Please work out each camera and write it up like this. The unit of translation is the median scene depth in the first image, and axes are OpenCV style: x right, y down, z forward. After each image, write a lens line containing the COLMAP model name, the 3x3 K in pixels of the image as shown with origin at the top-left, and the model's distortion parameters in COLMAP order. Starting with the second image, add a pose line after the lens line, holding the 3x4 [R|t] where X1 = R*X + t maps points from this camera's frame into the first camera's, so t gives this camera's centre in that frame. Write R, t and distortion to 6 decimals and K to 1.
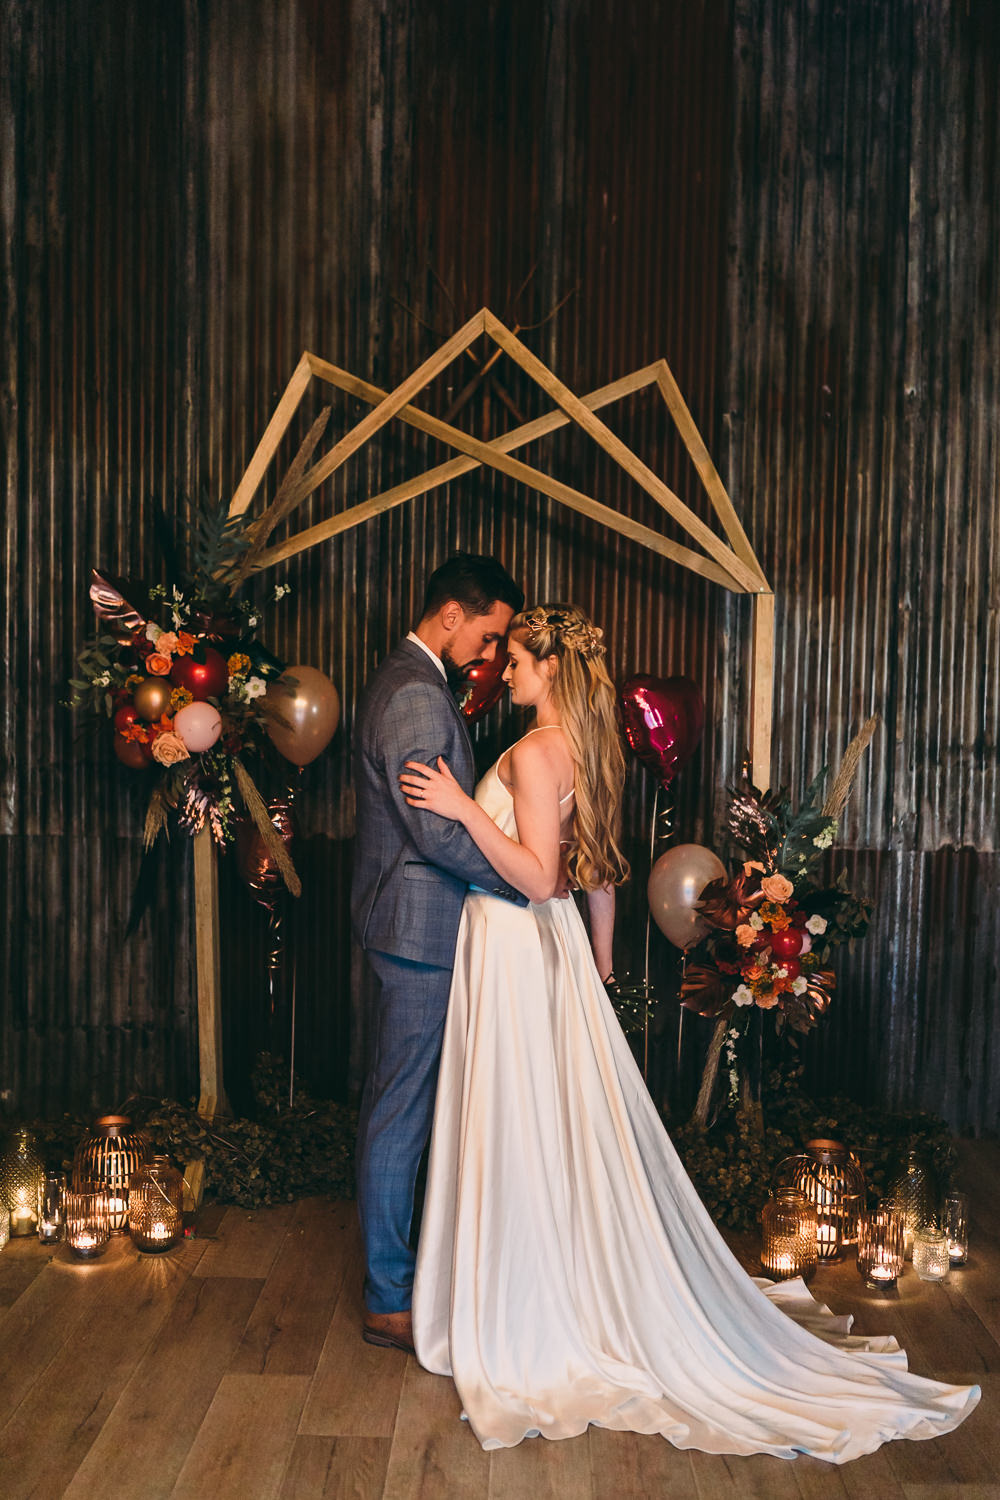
lens RADIAL K [[1744.6, 0, 500.0], [0, 1744.6, 750.0], [0, 0, 1]] dist [-0.033362, 0.037277]
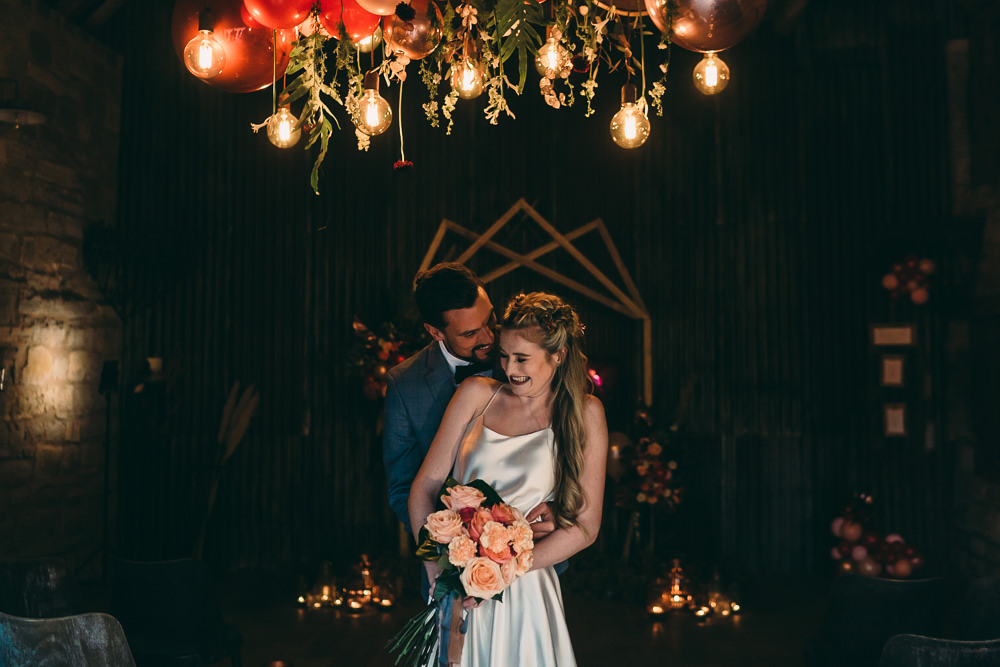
lens RADIAL K [[1163.0, 0, 500.0], [0, 1163.0, 333.5], [0, 0, 1]] dist [-0.033362, 0.037277]
pose [[0.998921, -0.018903, -0.042427, 0.024571], [0.016360, 0.998094, -0.059500, 0.015604], [0.043471, 0.058742, 0.997326, -0.516846]]
